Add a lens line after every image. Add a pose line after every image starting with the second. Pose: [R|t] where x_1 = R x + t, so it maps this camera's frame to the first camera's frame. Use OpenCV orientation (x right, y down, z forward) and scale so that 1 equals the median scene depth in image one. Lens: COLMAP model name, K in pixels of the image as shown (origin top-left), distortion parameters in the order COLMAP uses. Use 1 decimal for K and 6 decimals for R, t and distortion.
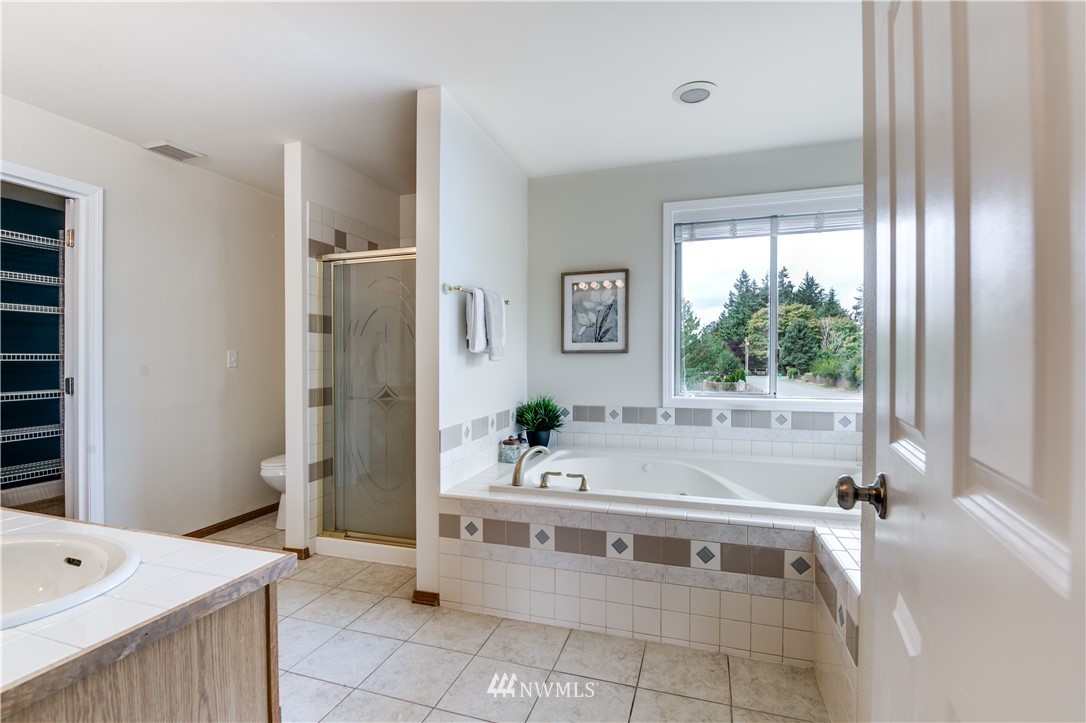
lens RADIAL K [[497.1, 0, 541.2], [0, 497.1, 367.0], [0, 0, 1]] dist [-0.008032, -0.000916]
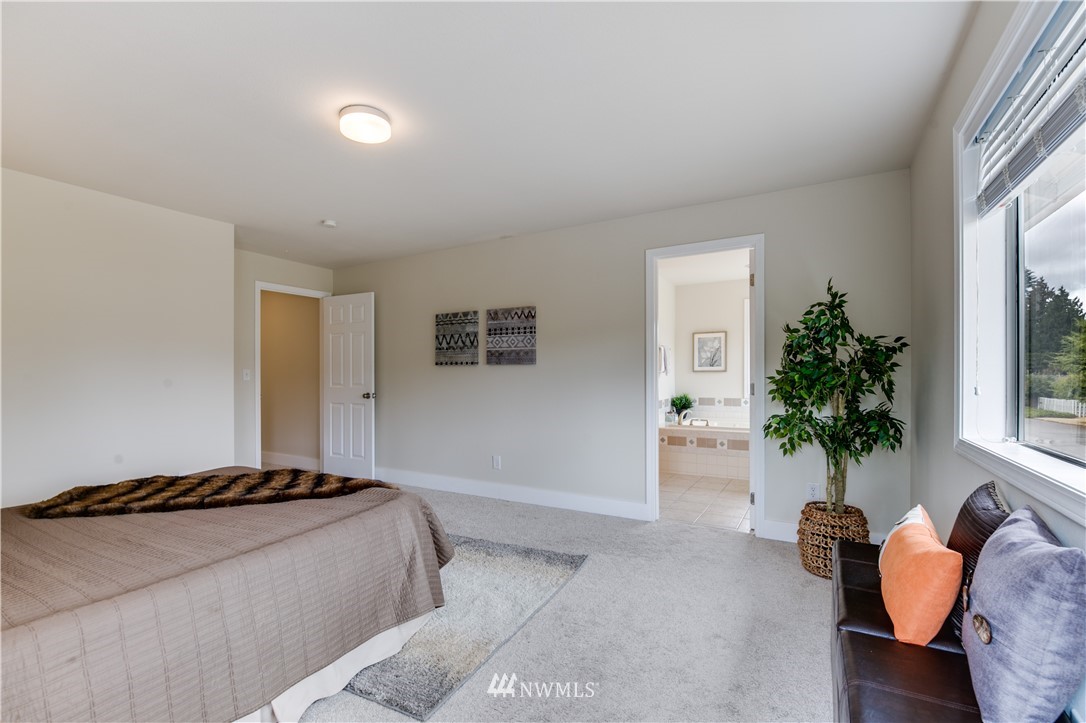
lens RADIAL K [[497.1, 0, 541.2], [0, 497.1, 367.0], [0, 0, 1]] dist [-0.008032, -0.000916]
pose [[0.979927, -0.000167, -0.199355, -0.167258], [-0.004622, 0.999712, -0.023559, 0.002971], [0.199302, 0.024007, 0.979644, -1.159549]]
